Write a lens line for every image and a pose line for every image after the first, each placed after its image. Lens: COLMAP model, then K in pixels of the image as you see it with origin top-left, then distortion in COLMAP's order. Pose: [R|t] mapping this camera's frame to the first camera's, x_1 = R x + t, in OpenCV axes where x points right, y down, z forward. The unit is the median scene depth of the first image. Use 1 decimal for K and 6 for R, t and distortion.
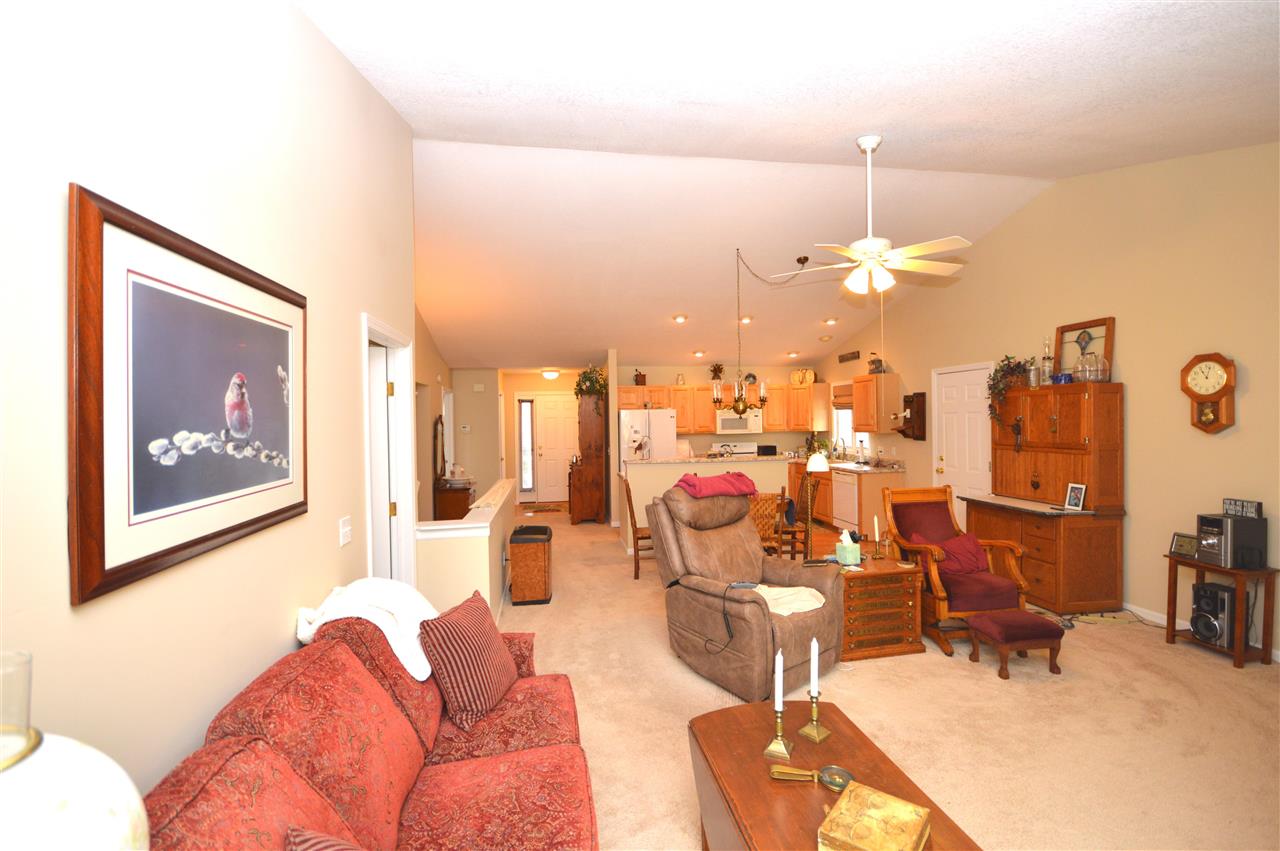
lens RADIAL K [[570.9, 0, 645.4], [0, 570.9, 424.2], [0, 0, 1]] dist [0.005334, -0.007053]
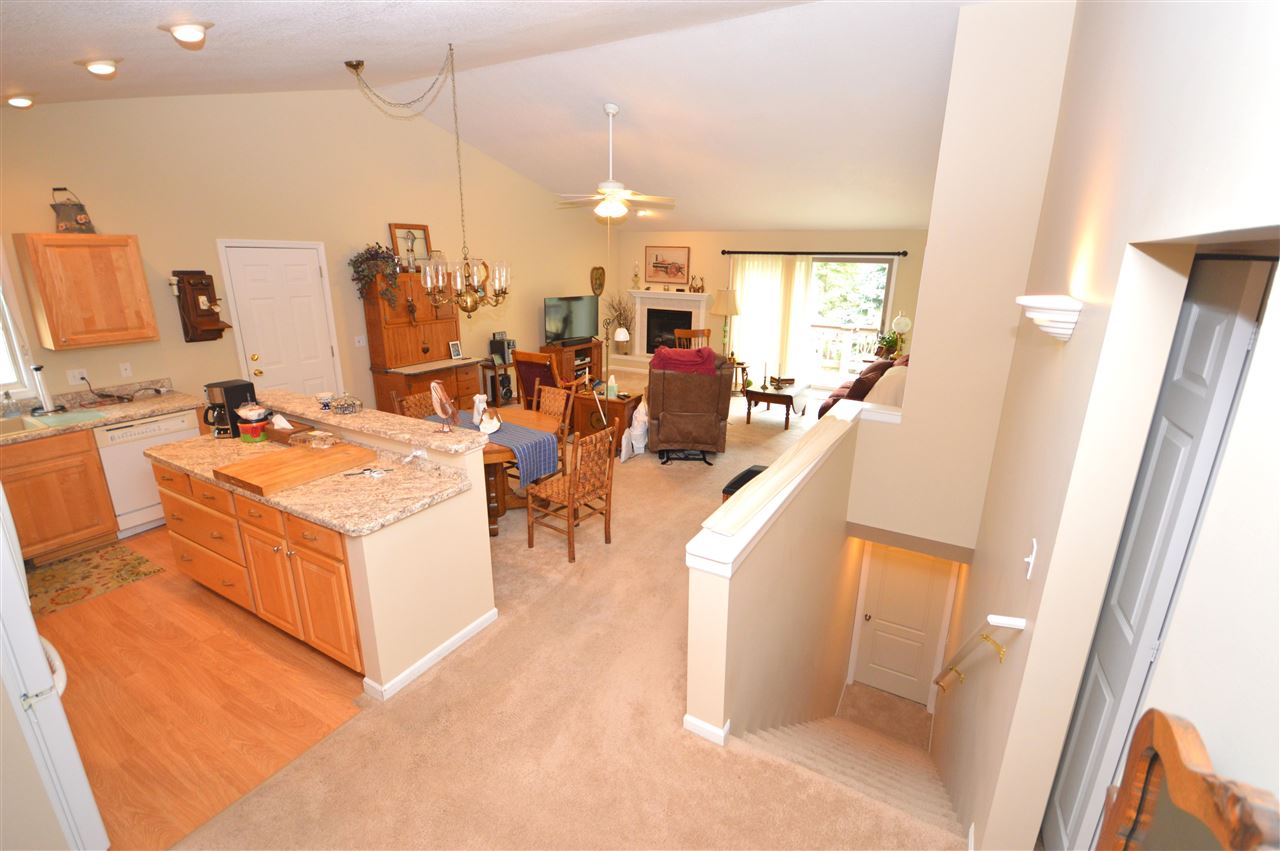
lens RADIAL K [[569.2, 0, 644.8], [0, 569.2, 423.5], [0, 0, 1]] dist [0.003298, -0.006163]
pose [[-0.771669, -0.175966, 0.611198, -0.696351], [0.001704, 0.960391, 0.278651, -0.123888], [-0.636023, 0.216068, -0.740804, 2.152199]]
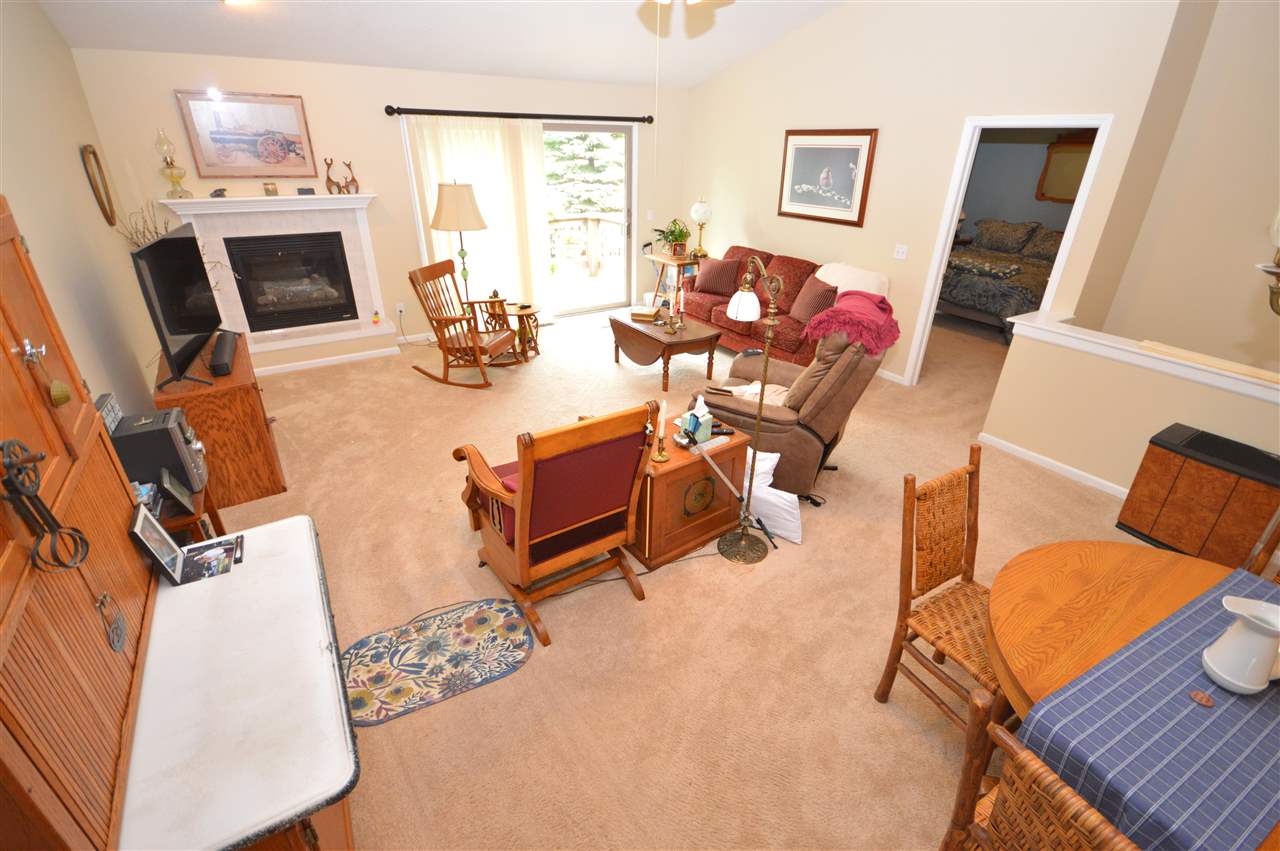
lens RADIAL K [[568.8, 0, 644.6], [0, 568.8, 422.3], [0, 0, 1]] dist [0.015530, -0.016331]
pose [[-0.917548, 0.176059, -0.356523, 0.685878], [-0.006631, 0.889731, 0.456436, -0.113512], [0.397570, 0.421167, -0.815204, 1.592367]]
